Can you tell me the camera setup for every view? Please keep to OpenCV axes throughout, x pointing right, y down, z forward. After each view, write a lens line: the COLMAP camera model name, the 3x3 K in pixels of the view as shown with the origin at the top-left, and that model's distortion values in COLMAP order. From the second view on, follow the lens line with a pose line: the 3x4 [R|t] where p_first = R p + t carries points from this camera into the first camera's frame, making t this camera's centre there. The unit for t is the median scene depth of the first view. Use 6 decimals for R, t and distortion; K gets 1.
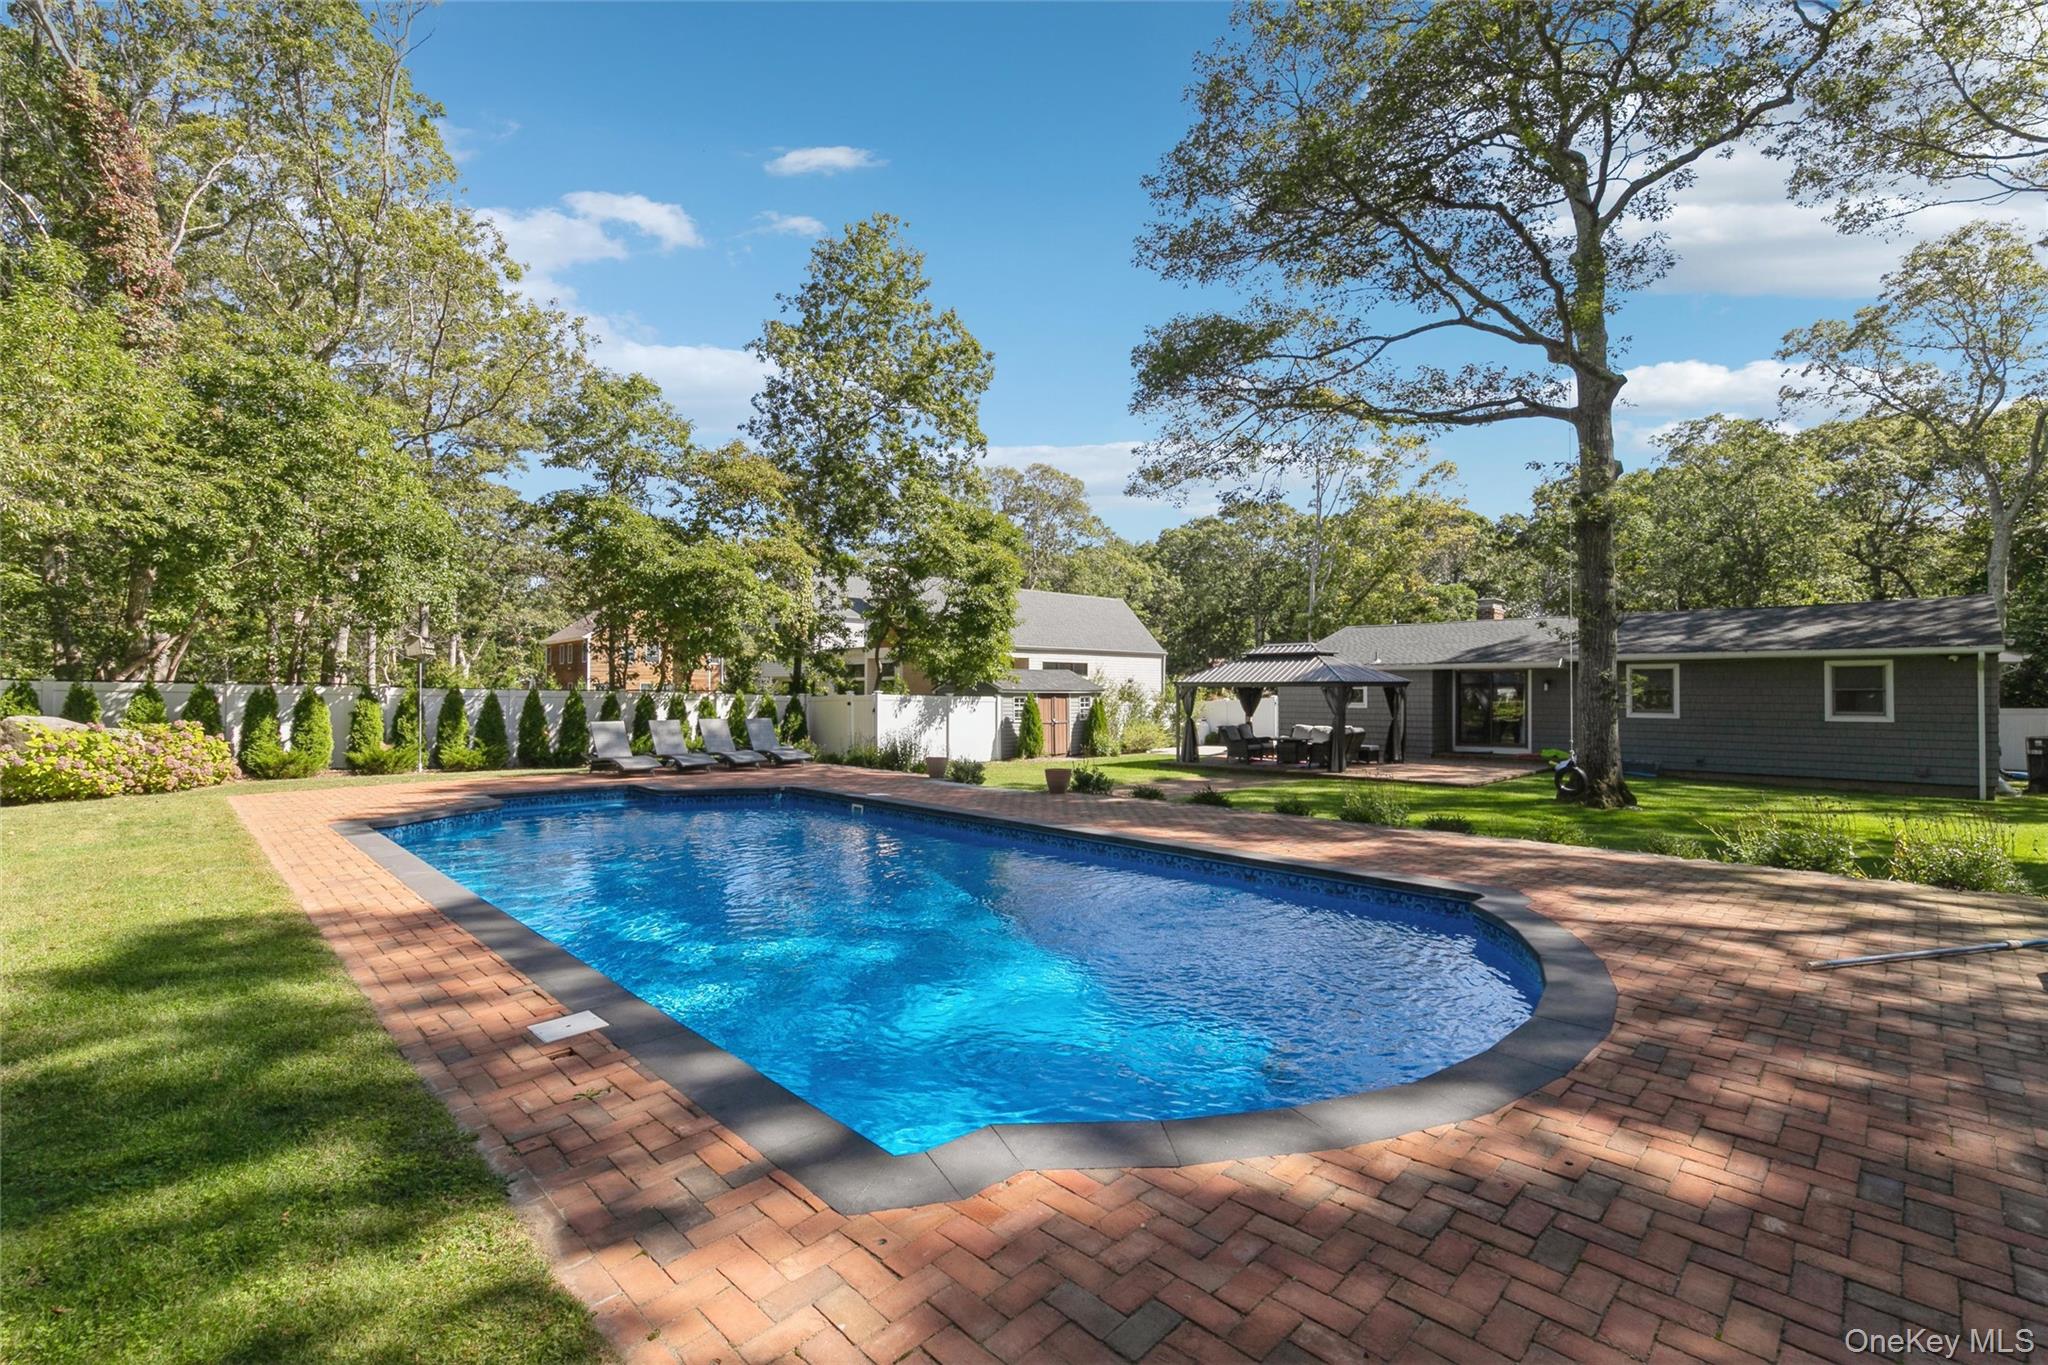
lens RADIAL K [[883.6, 0, 1027.5], [0, 883.6, 674.5], [0, 0, 1]] dist [0.000508, -0.000020]
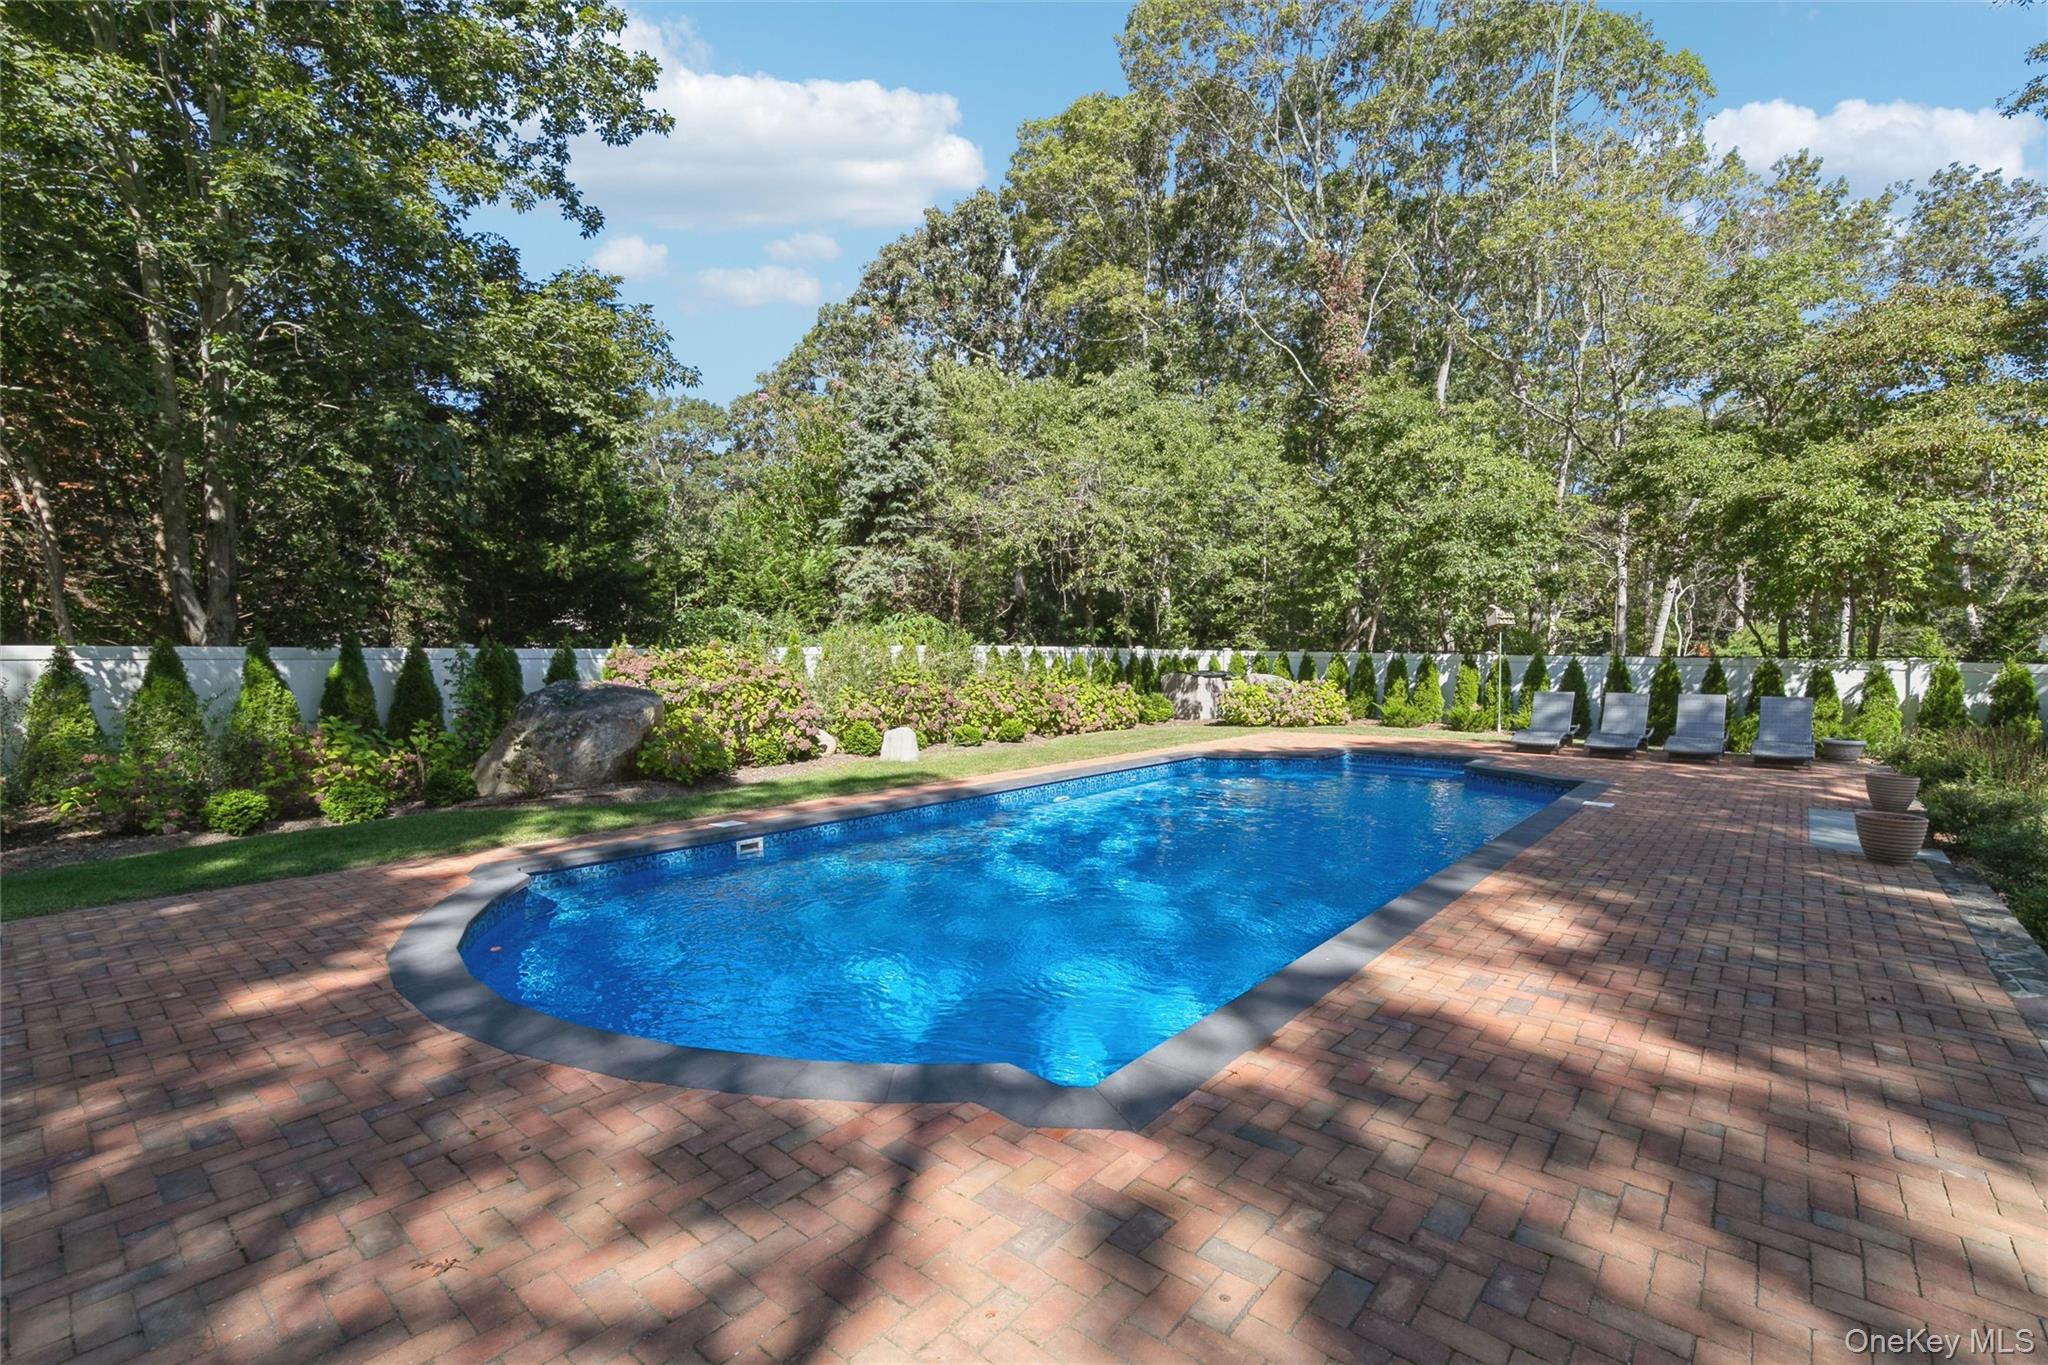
lens RADIAL K [[902.1, 0, 1034.4], [0, 902.1, 663.2], [0, 0, 1]] dist [0.001517, -0.000048]
pose [[0.085933, 0.010467, -0.996246, 2.008538], [0.019954, 0.999726, 0.012225, 0.000198], [0.996101, -0.020930, 0.085700, 1.825353]]
